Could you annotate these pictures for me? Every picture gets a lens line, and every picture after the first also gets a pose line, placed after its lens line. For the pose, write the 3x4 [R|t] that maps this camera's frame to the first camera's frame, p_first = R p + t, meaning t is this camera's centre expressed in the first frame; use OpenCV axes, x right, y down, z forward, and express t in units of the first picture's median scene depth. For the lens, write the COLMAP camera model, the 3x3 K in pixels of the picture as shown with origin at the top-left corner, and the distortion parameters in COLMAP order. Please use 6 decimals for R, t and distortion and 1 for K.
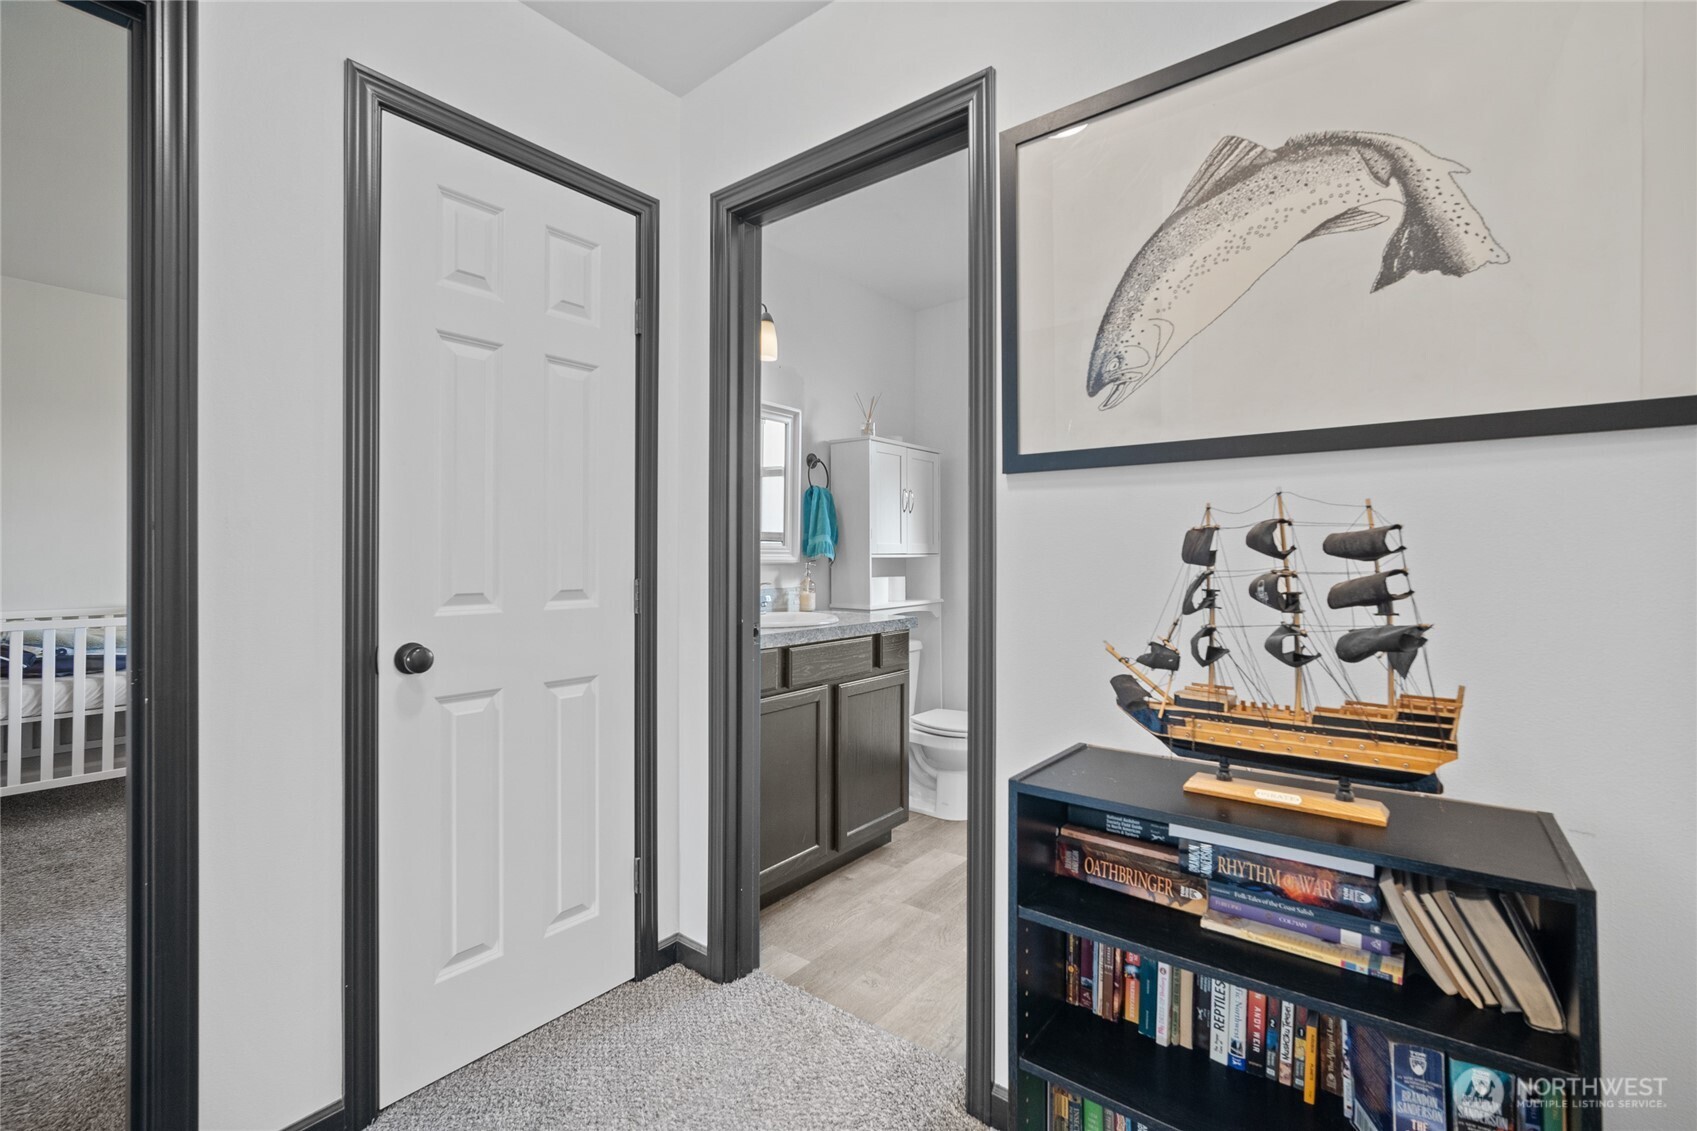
lens RADIAL K [[738.7, 0, 848.5], [0, 738.7, 565.5], [0, 0, 1]] dist [-0.003684, 0.000539]
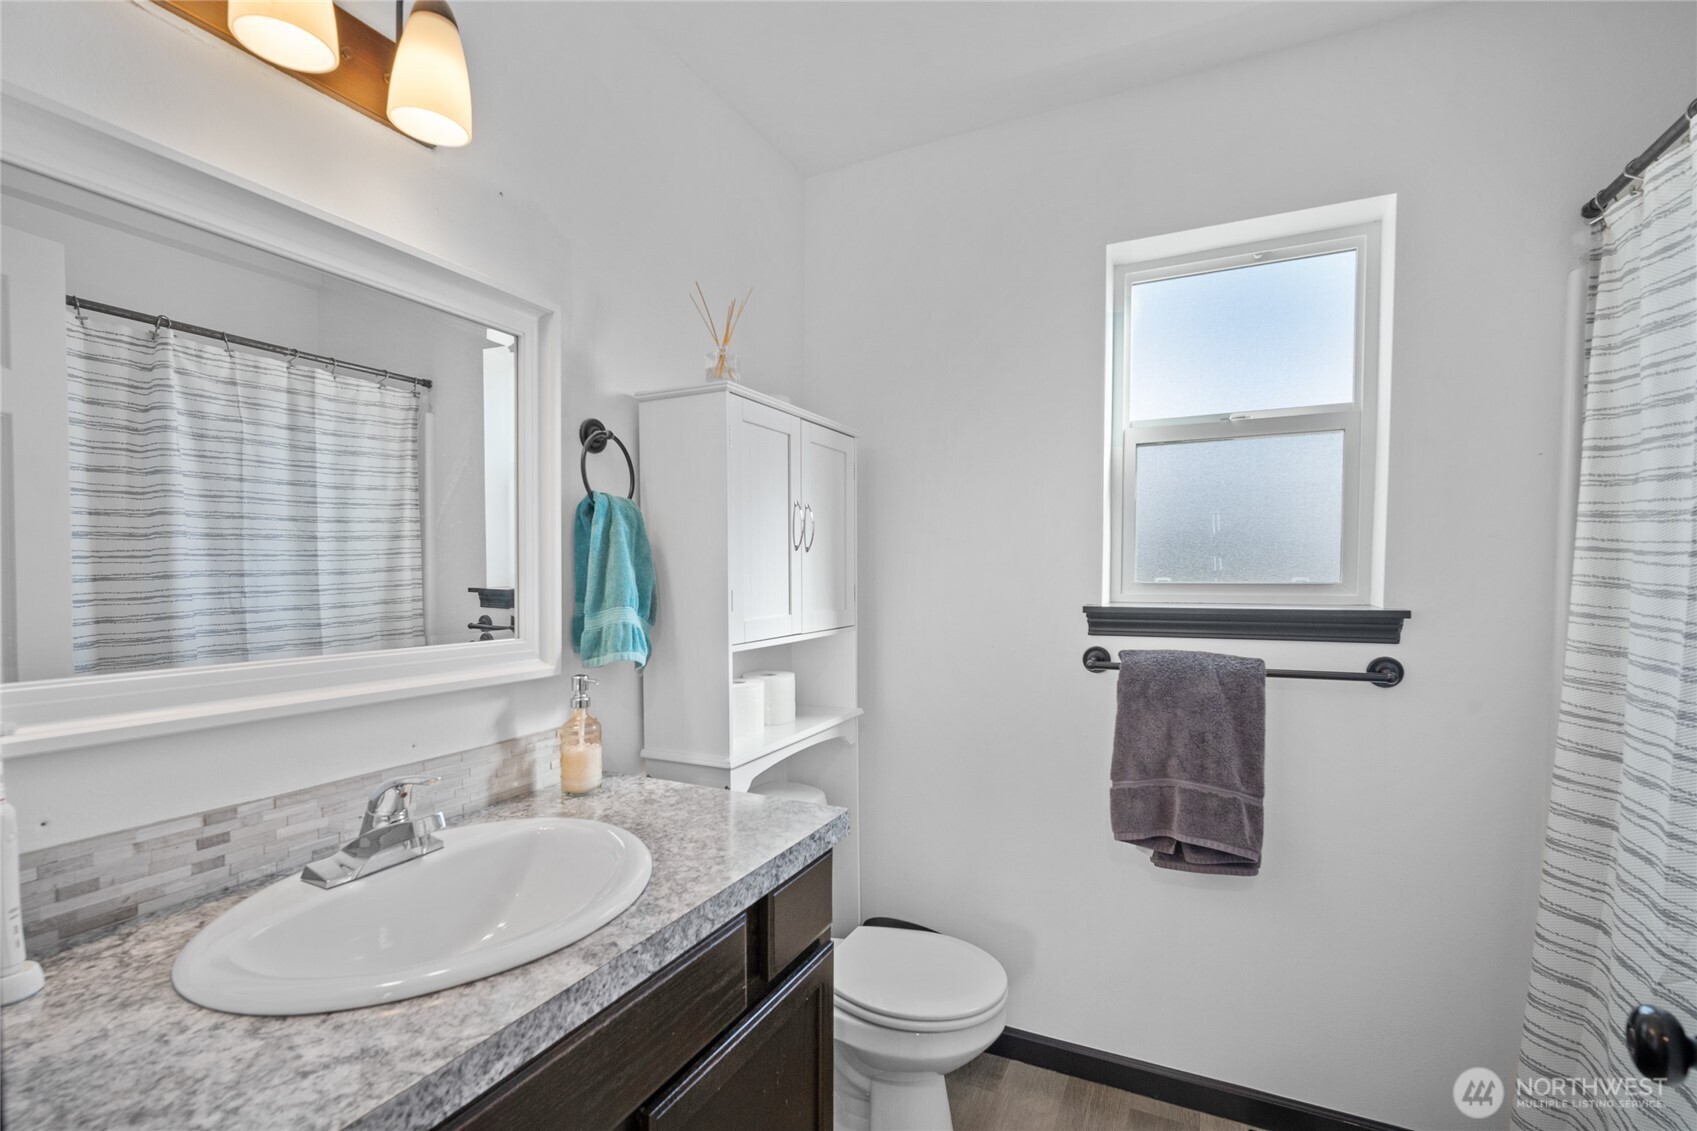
lens RADIAL K [[758.4, 0, 850.1], [0, 758.4, 597.4], [0, 0, 1]] dist [-0.001311, 0.000111]
pose [[0.977192, -0.008835, 0.212175, 0.003325], [0.003860, 0.999708, 0.023851, -0.056174], [-0.212324, -0.022488, 0.976941, 0.530421]]
